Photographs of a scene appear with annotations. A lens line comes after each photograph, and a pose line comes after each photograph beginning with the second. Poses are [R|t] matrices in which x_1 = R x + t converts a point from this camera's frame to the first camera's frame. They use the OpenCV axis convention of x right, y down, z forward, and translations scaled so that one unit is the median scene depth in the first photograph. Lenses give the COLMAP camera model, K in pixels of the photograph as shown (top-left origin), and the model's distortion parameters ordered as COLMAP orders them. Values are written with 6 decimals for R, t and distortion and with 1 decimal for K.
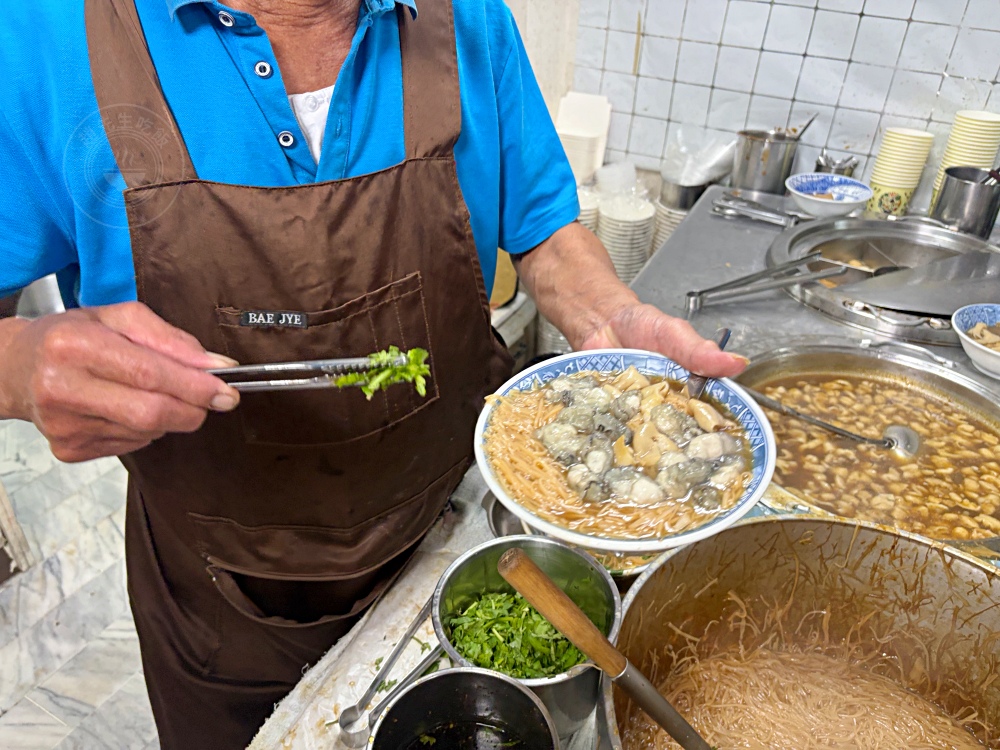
lens RADIAL K [[766.1, 0, 492.4], [0, 766.1, 369.2], [0, 0, 1]] dist [0.038327, -0.048882]
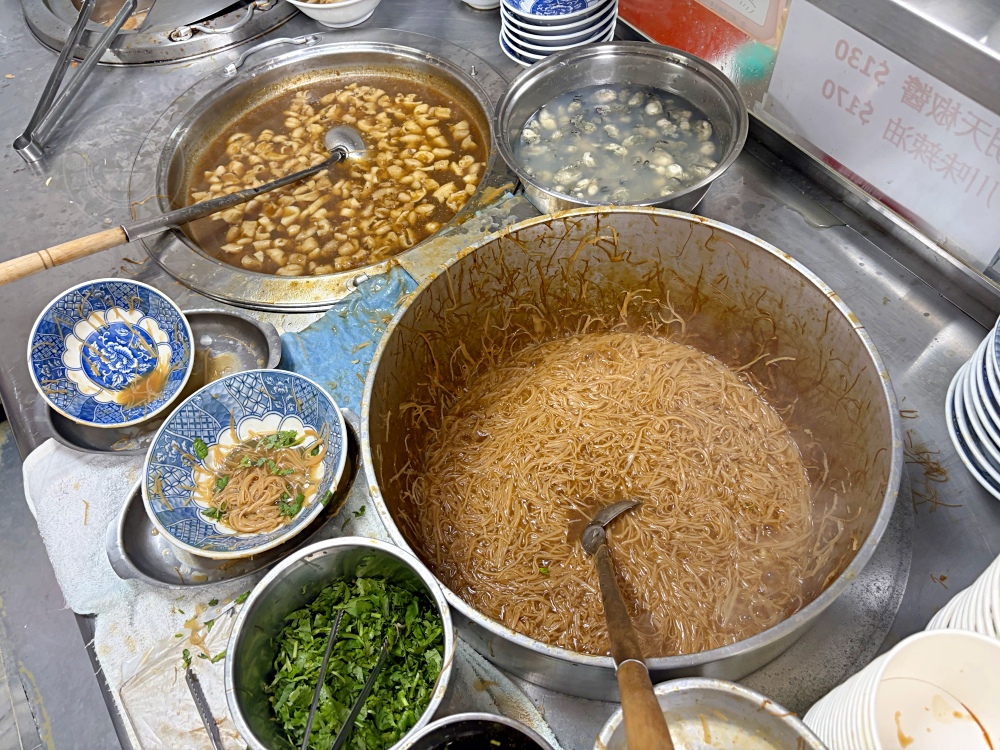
lens RADIAL K [[766.1, 0, 495.1], [0, 766.1, 374.9], [0, 0, 1]] dist [0.038327, -0.048882]
pose [[0.489888, -0.753900, 0.437772, -0.007291], [0.531612, 0.656324, 0.535375, -0.092308], [-0.690940, -0.029549, 0.722308, 0.126063]]
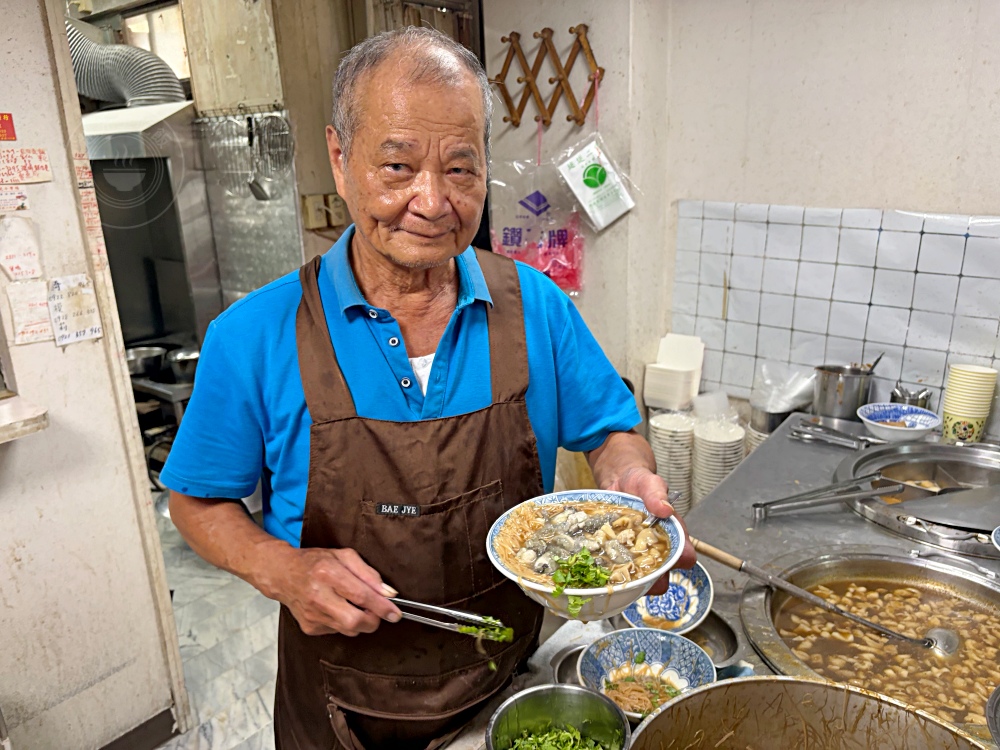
lens RADIAL K [[766.1, 0, 500.1], [0, 766.1, 406.4], [0, 0, 1]] dist [0.038327, -0.048882]
pose [[0.984534, 0.008562, -0.174983, 0.071226], [-0.049421, 0.971814, -0.230513, 0.037379], [0.168078, 0.235595, 0.957207, -0.174036]]
